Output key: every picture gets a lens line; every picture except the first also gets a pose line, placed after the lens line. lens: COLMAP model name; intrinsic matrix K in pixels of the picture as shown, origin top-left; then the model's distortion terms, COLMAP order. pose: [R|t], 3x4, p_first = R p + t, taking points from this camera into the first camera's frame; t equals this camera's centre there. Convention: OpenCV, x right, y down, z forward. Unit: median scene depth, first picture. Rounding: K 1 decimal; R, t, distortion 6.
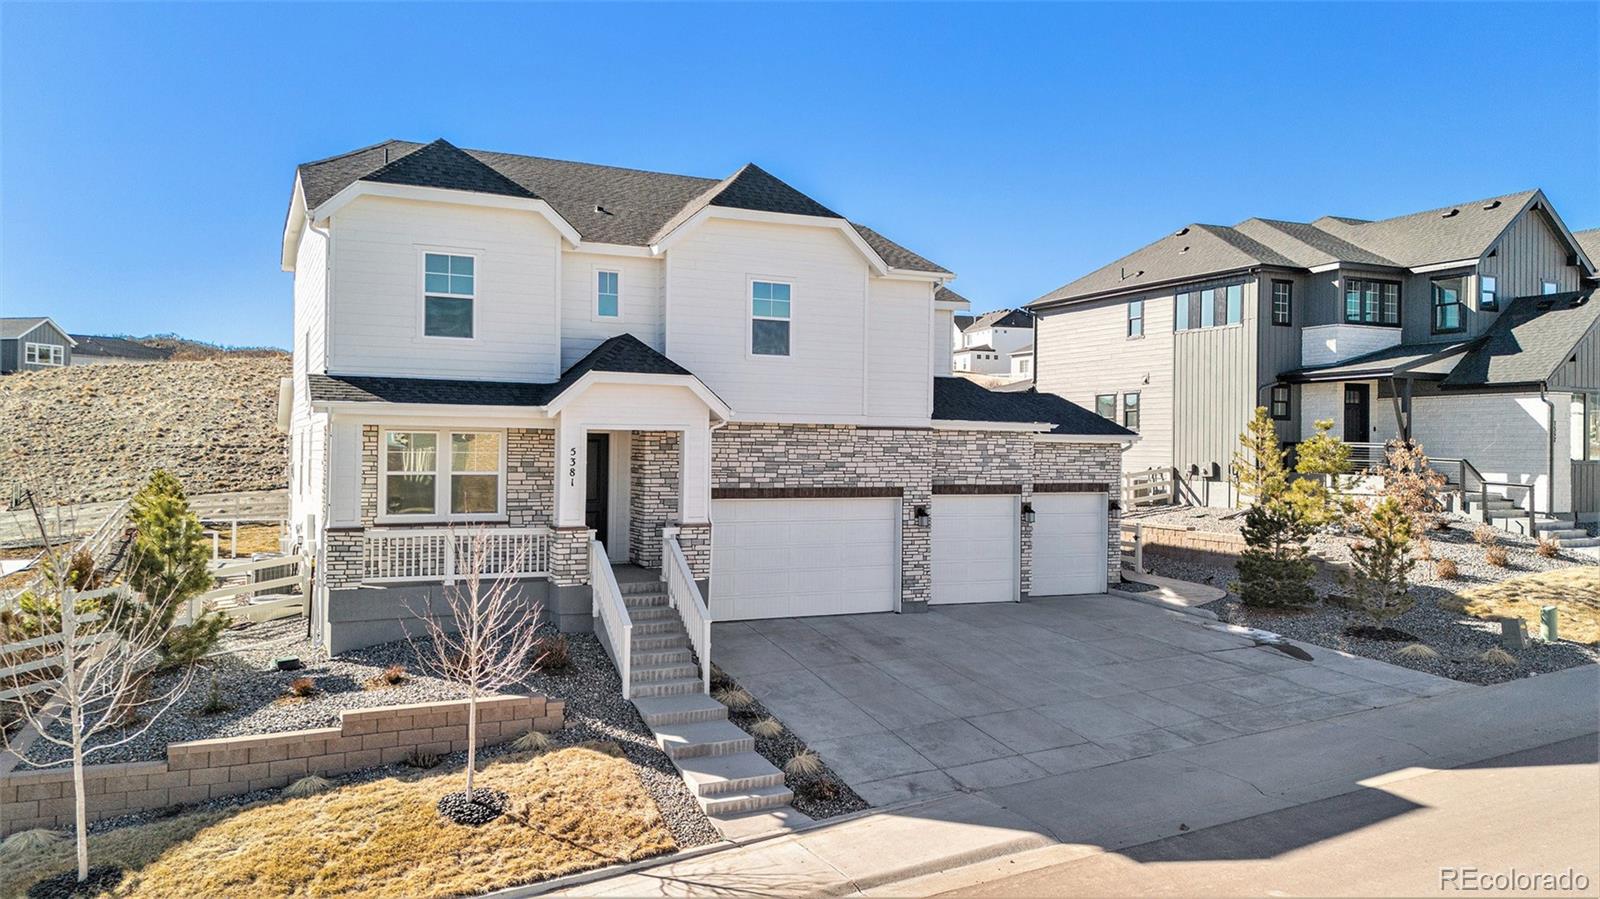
lens RADIAL K [[1152.5, 0, 796.3], [0, 1152.5, 444.2], [0, 0, 1]] dist [0.032286, -0.007977]
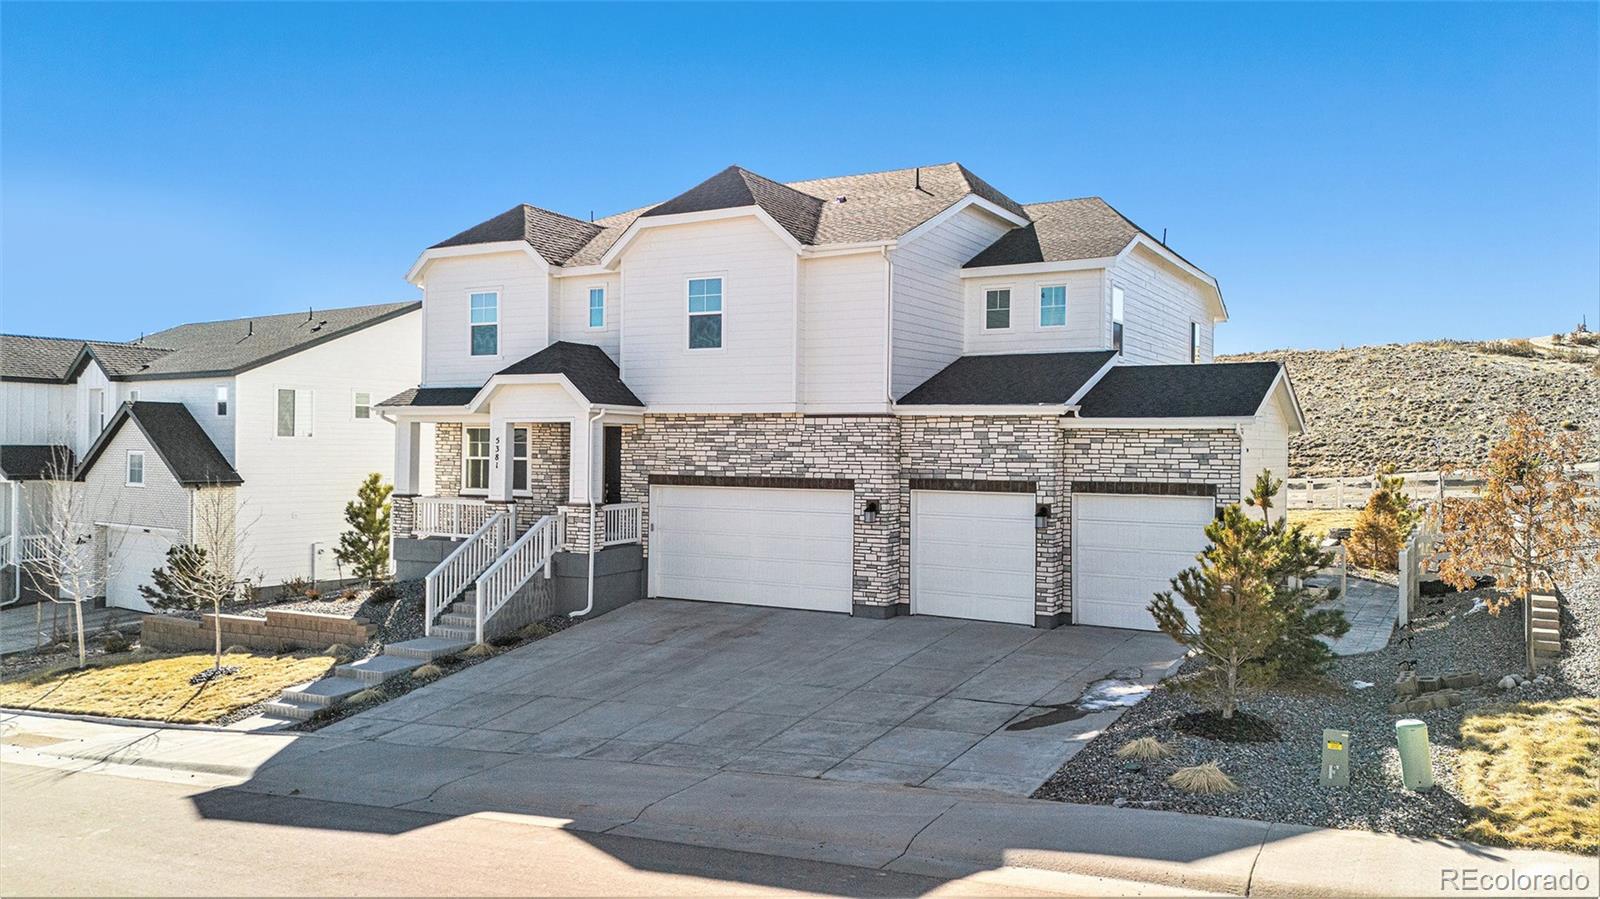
lens RADIAL K [[1152.5, 0, 793.8], [0, 1152.5, 447.5], [0, 0, 1]] dist [0.032286, -0.007977]
pose [[0.600996, -0.002354, -0.799249, 0.802340], [0.002370, 0.999997, -0.001164, 0.012884], [0.799249, -0.001195, 0.600999, 0.407930]]
